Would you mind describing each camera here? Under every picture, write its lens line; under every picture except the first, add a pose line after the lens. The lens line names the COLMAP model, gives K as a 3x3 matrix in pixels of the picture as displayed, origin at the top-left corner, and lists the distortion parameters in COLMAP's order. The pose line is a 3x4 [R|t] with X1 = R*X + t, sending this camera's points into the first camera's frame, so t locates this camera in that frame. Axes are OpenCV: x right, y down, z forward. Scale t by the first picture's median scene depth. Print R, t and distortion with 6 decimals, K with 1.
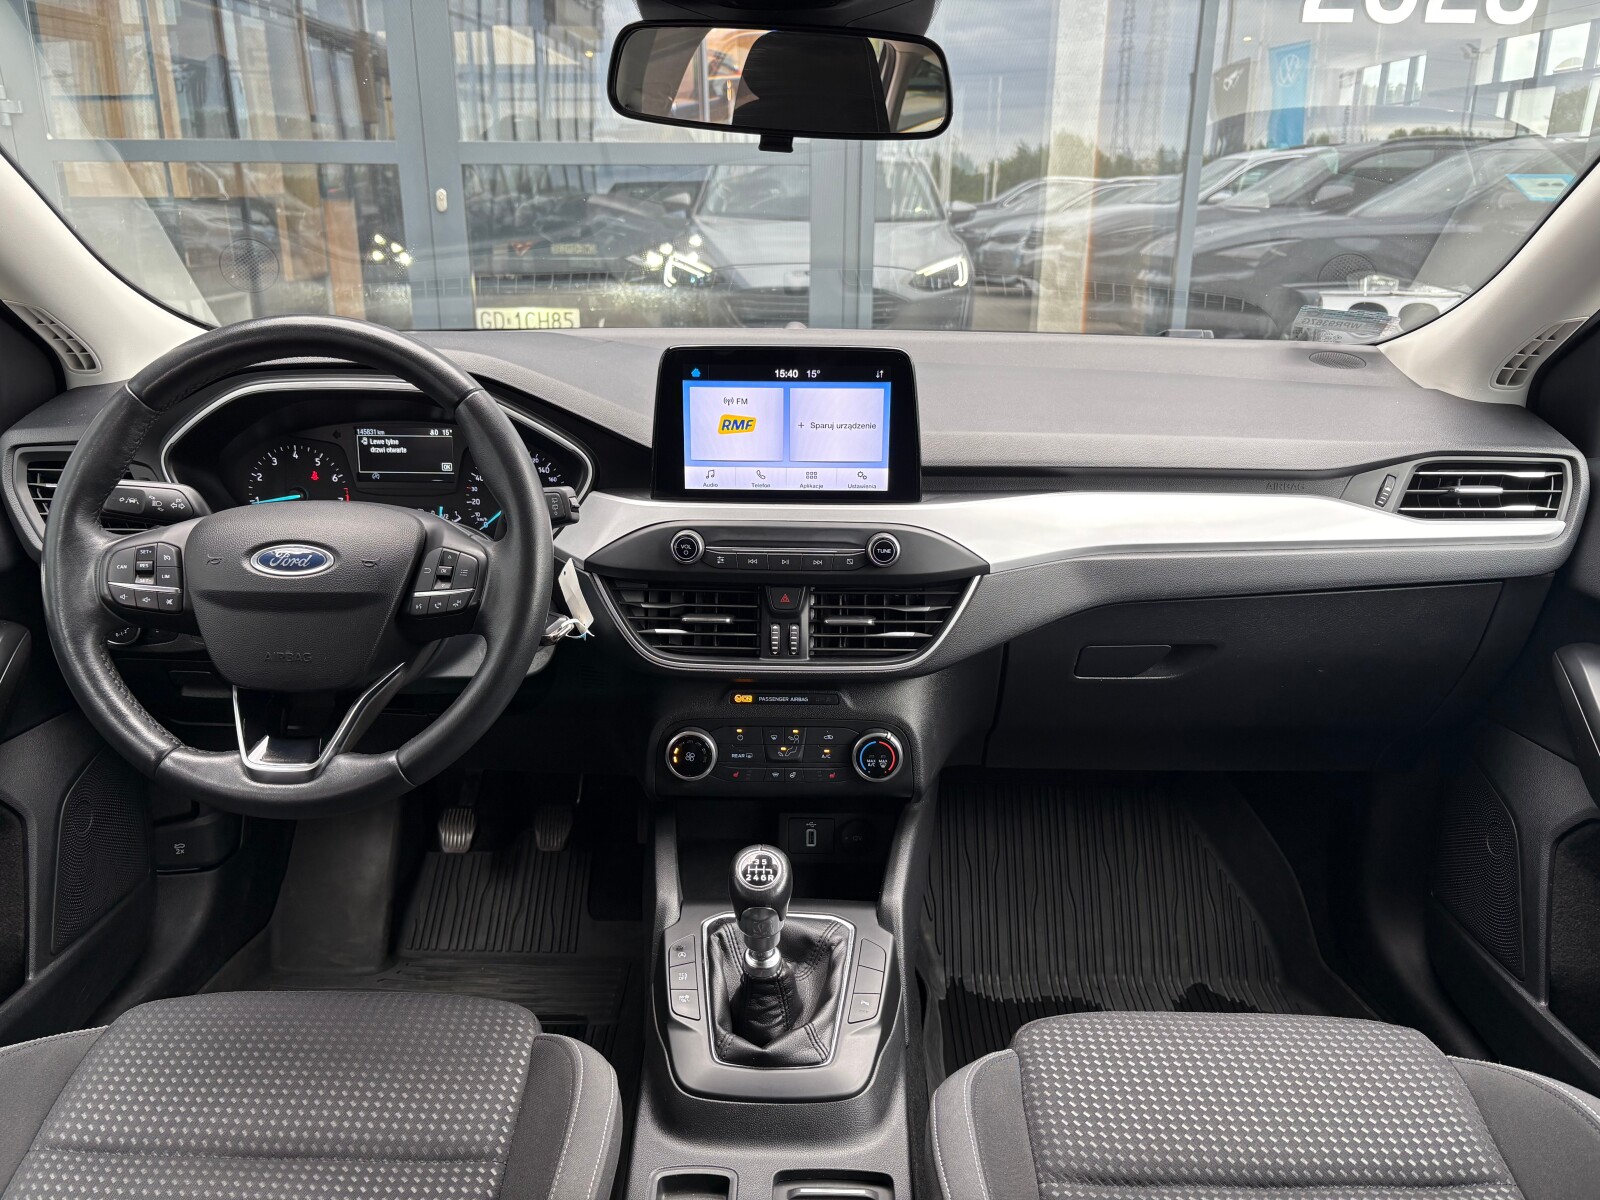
lens RADIAL K [[1216.7, 0, 800.0], [0, 1216.7, 600.0], [0, 0, 1]] dist [0.030376, -0.025323]
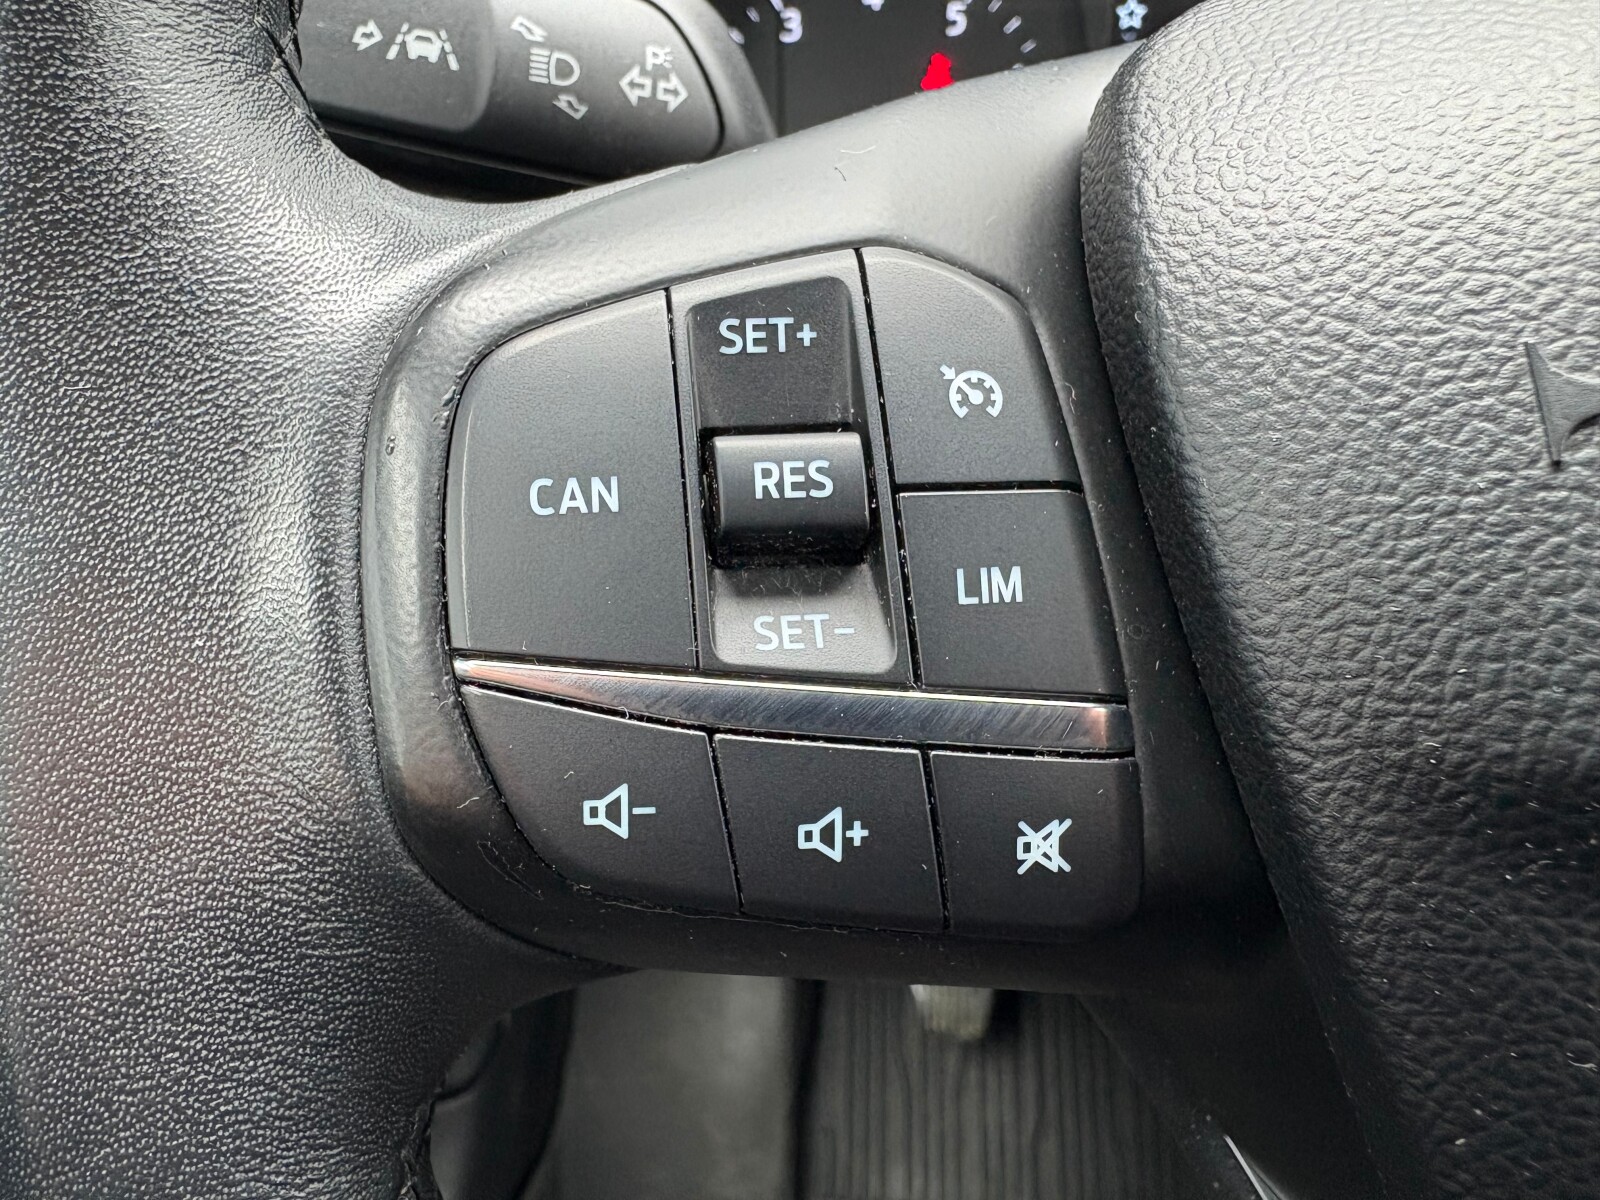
lens RADIAL K [[1238.3, 0, 702.2], [0, 1238.3, 600.4], [0, 0, 1]] dist [-0.000713, -0.000298]
pose [[0.993384, 0.003692, -0.114778, -0.462755], [0.010896, 0.991945, 0.126203, -0.026913], [0.114319, -0.126619, 0.985342, 0.785685]]
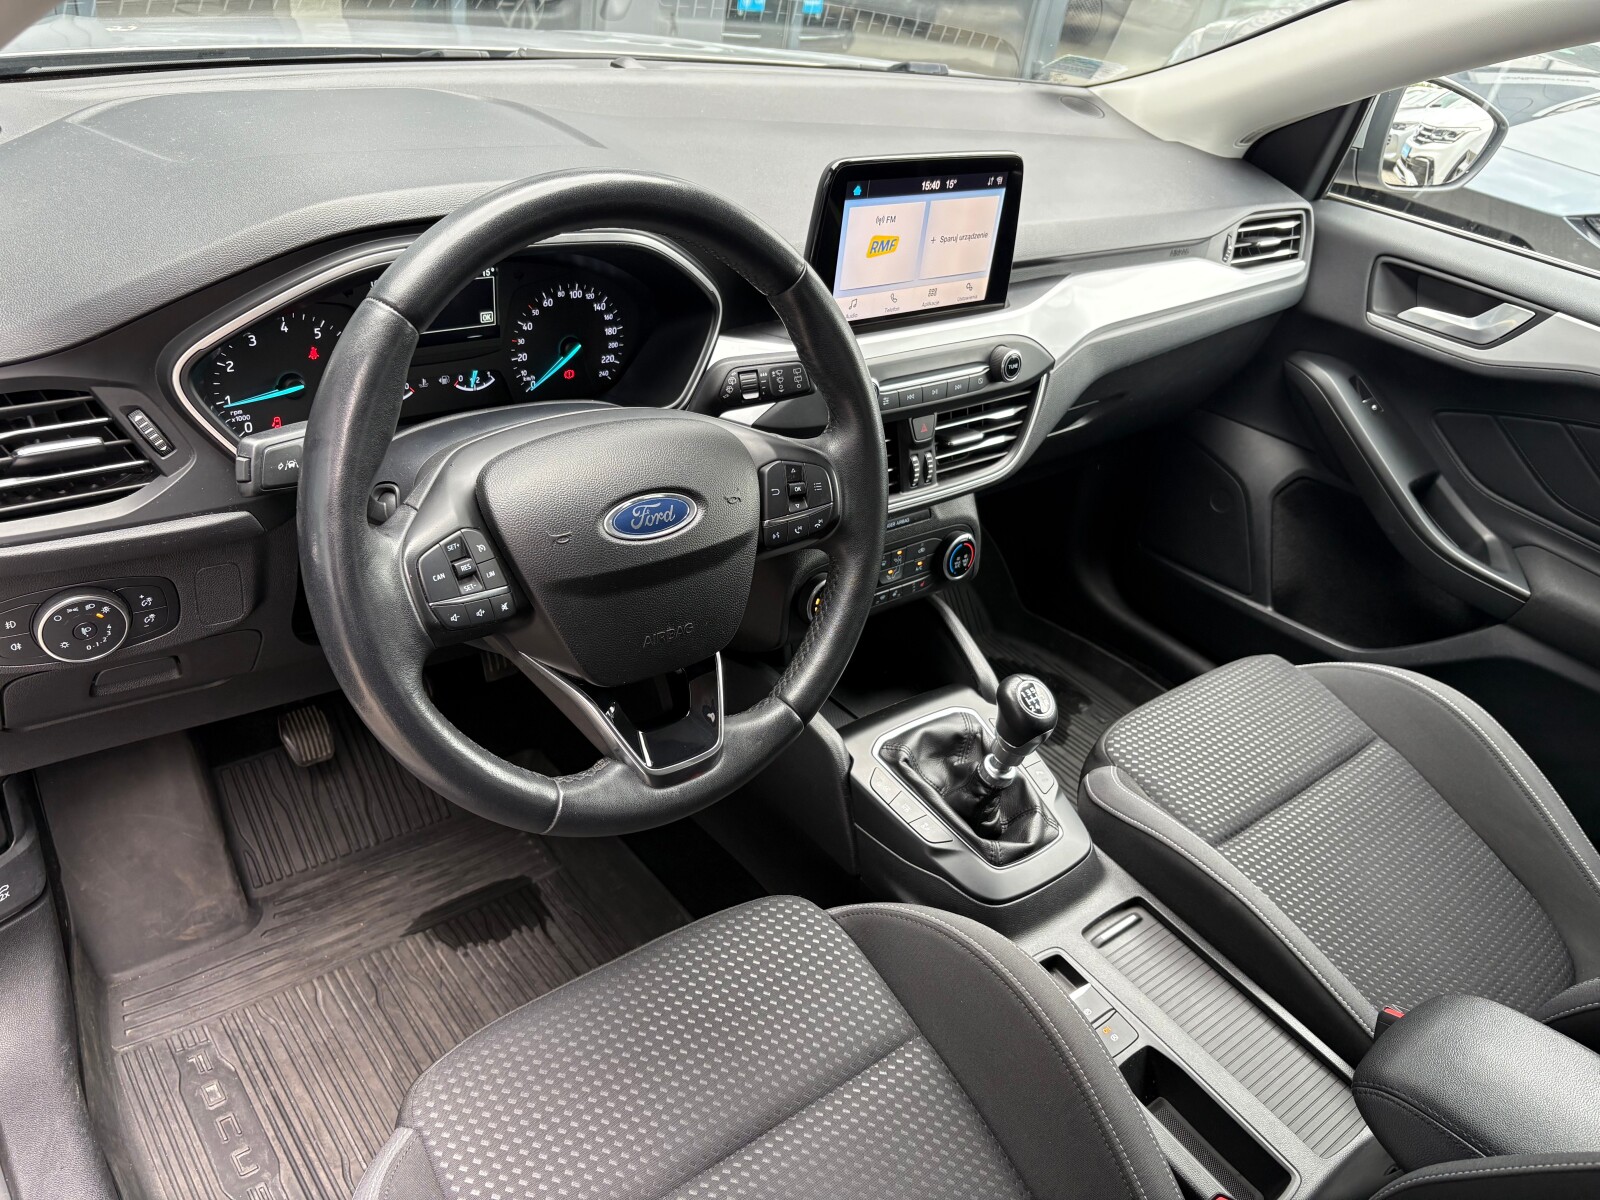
lens RADIAL K [[1208.7, 0, 768.1], [0, 1208.7, 610.2], [0, 0, 1]] dist [0.057553, -0.191114]
pose [[0.777630, -0.262057, 0.571505, -0.700183], [0.073965, 0.940813, 0.330756, -0.193076], [-0.624357, -0.214935, 0.750987, 0.318405]]
